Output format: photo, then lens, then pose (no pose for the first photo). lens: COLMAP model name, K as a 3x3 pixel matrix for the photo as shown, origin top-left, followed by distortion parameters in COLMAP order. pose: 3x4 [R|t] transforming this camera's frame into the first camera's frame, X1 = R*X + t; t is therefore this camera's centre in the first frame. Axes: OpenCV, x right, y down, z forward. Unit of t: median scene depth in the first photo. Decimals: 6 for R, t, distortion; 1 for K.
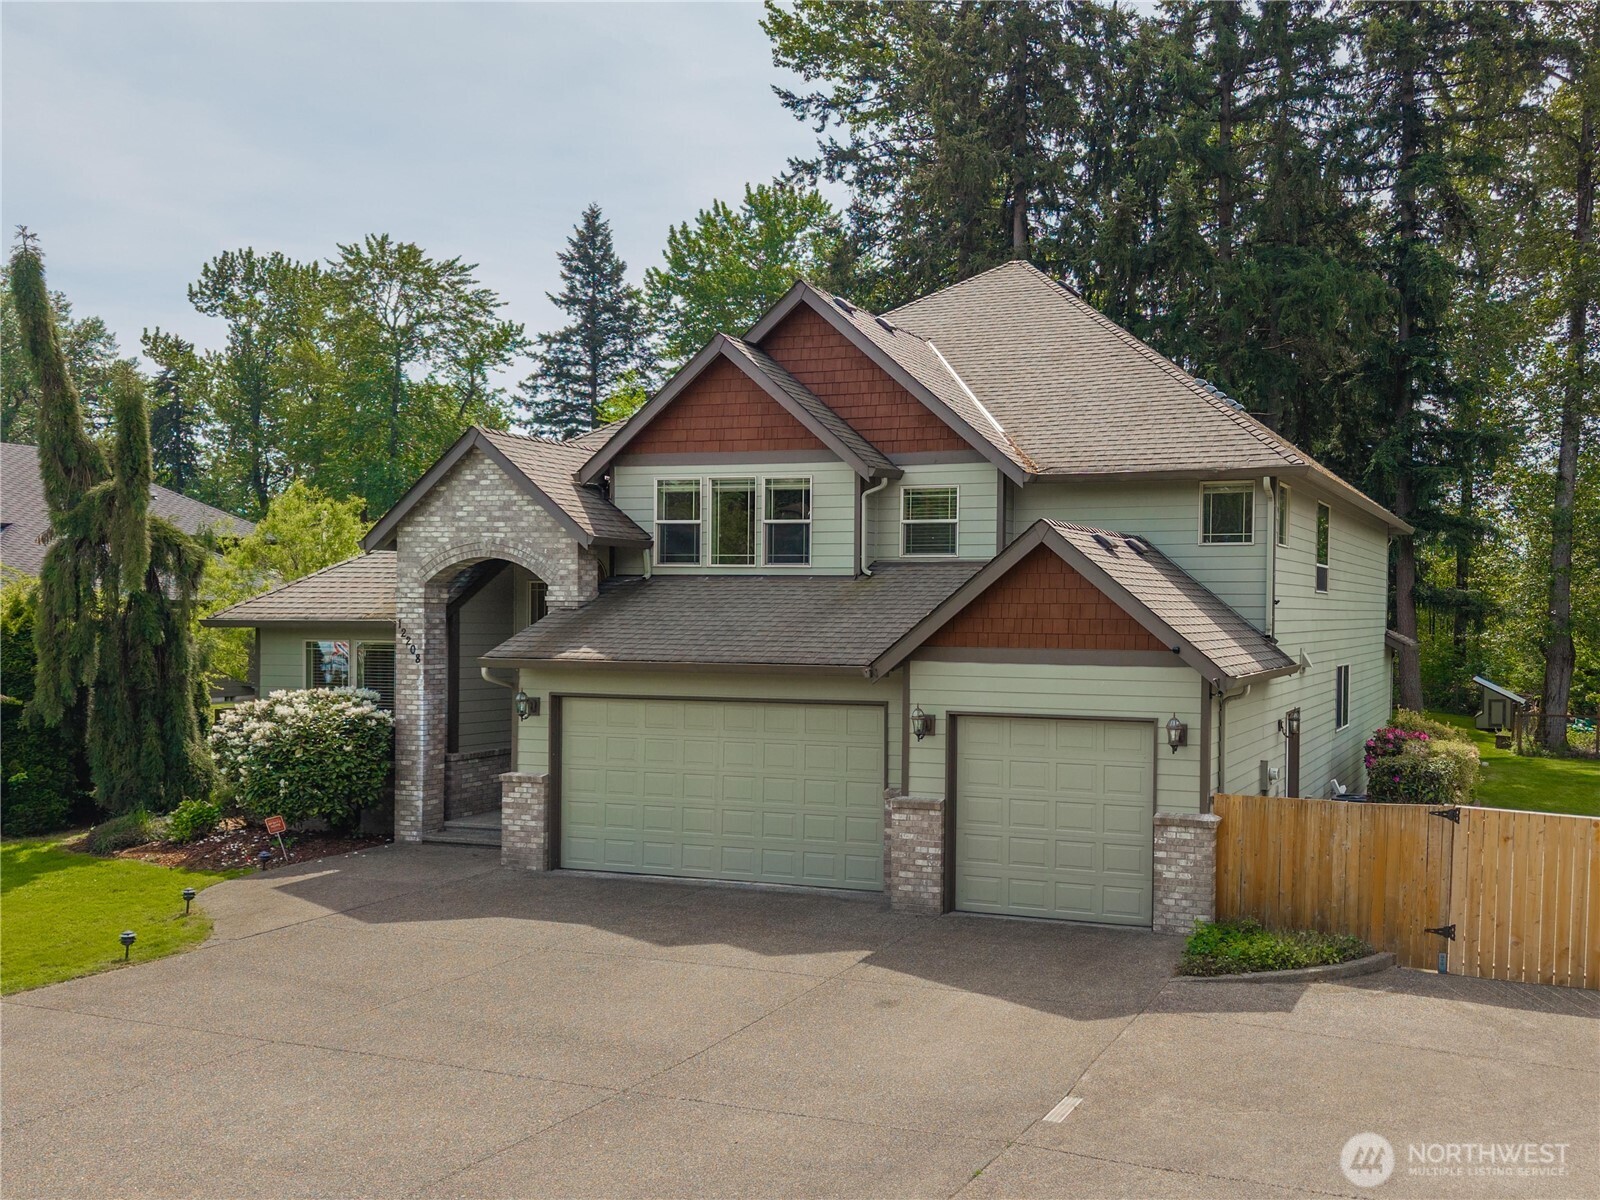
lens RADIAL K [[1626.4, 0, 801.6], [0, 1626.4, 641.7], [0, 0, 1]] dist [0.016184, -0.006363]
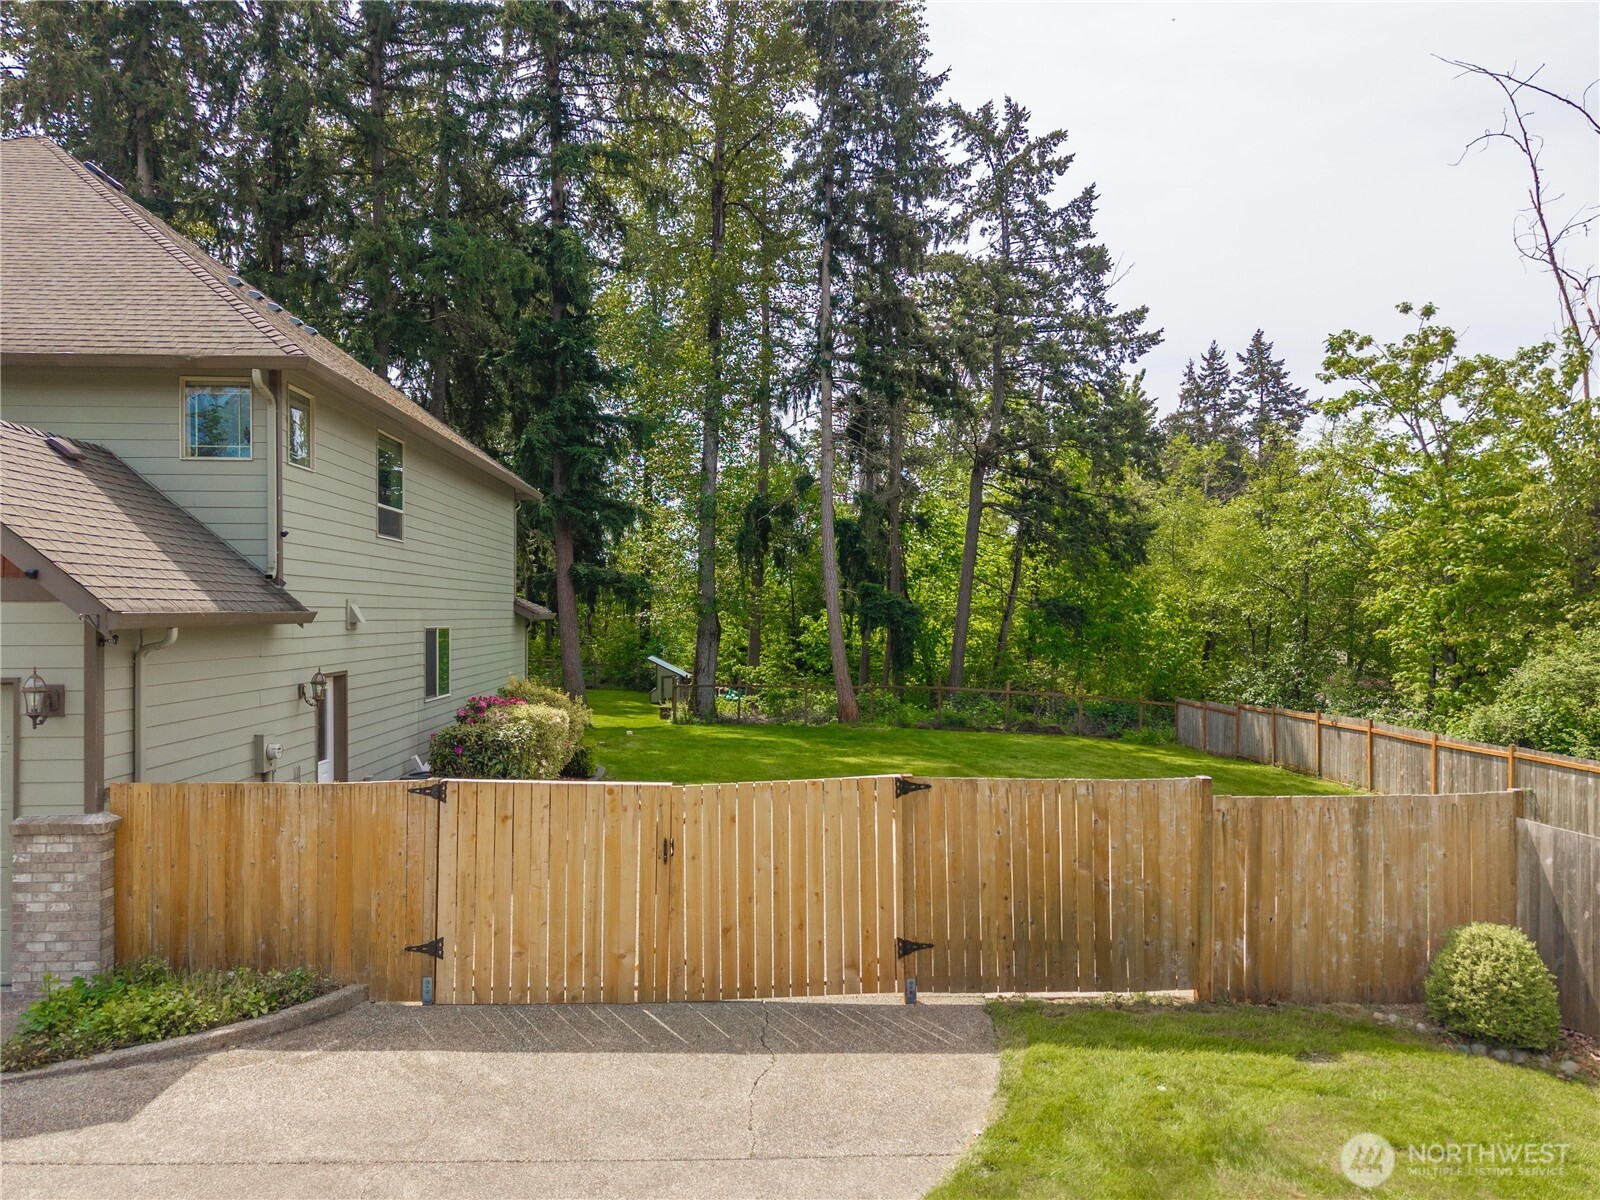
lens RADIAL K [[1549.7, 0, 800.0], [0, 1549.7, 600.0], [0, 0, 1]] dist [-0.012344, -0.015156]
pose [[0.885741, -0.009455, 0.464083, 0.172902], [0.019149, 0.999686, -0.016179, 0.025964], [-0.463784, 0.023217, 0.885644, 0.229621]]
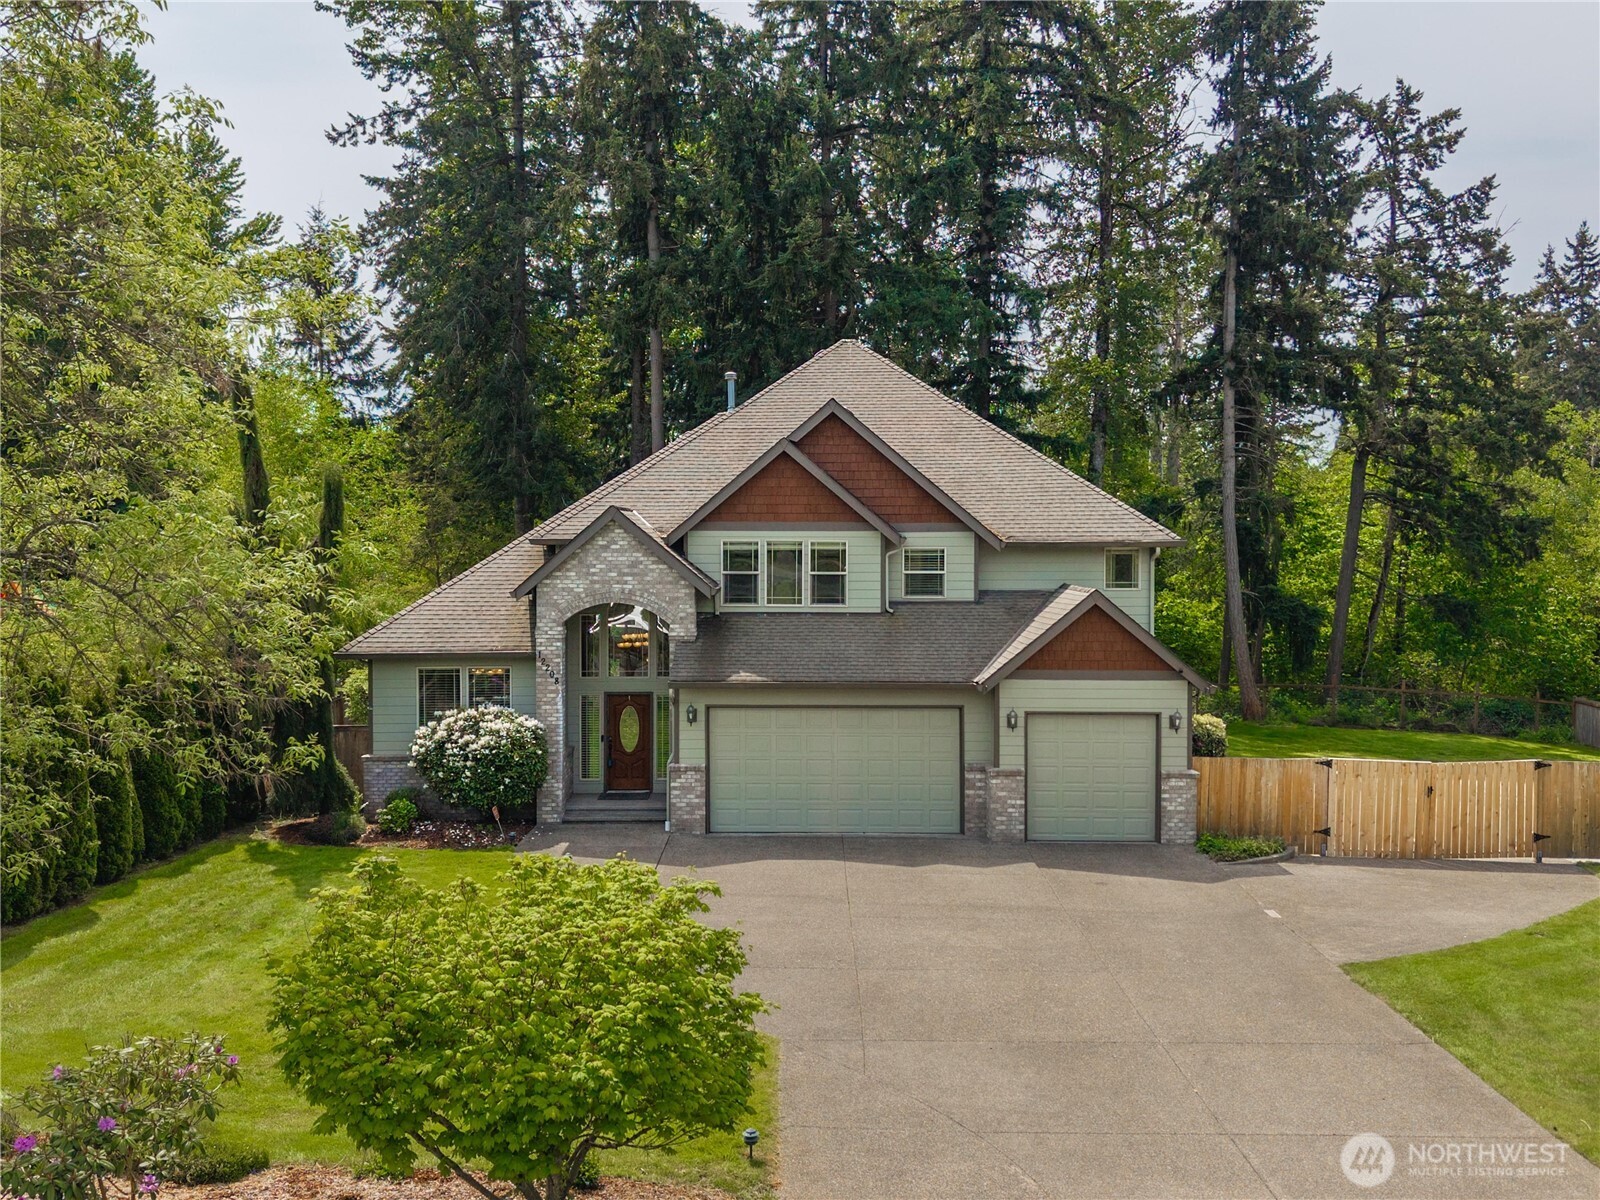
lens RADIAL K [[2213.5, 0, 658.9], [0, 2213.5, 596.2], [0, 0, 1]] dist [0.154122, -0.537797]
pose [[0.933973, -0.018332, 0.356873, -0.857903], [0.014186, 0.999798, 0.014232, -0.088321], [-0.357061, -0.008230, 0.934045, -0.737732]]
